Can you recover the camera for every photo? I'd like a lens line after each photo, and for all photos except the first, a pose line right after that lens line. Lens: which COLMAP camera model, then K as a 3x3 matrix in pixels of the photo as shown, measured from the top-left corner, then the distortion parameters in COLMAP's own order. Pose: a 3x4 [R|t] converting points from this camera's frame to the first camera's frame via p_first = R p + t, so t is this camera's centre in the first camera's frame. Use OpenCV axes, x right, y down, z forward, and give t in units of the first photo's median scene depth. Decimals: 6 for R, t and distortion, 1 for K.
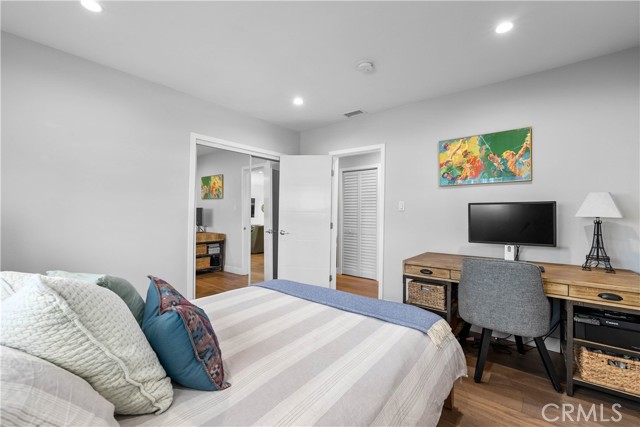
lens RADIAL K [[279.2, 0, 320.8], [0, 279.2, 211.6], [0, 0, 1]] dist [-0.002238, -0.000219]
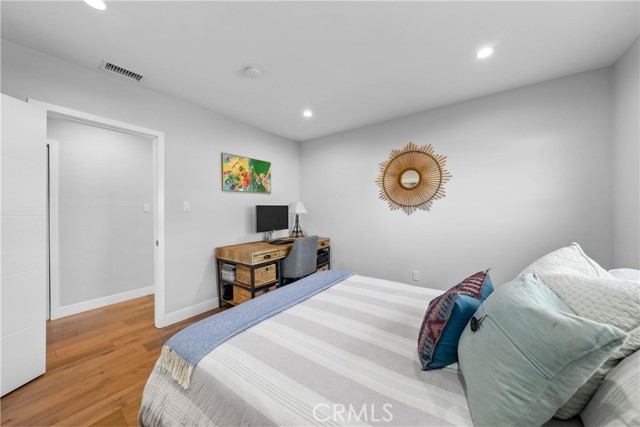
lens RADIAL K [[220.6, 0, 320.0], [0, 220.6, 210.7], [0, 0, 1]] dist [0.006942, 0.000290]
pose [[-0.052401, 0.001771, 0.998625, -0.587615], [0.017298, 0.999850, -0.000865, 0.003779], [-0.998476, 0.017229, -0.052423, 0.702144]]
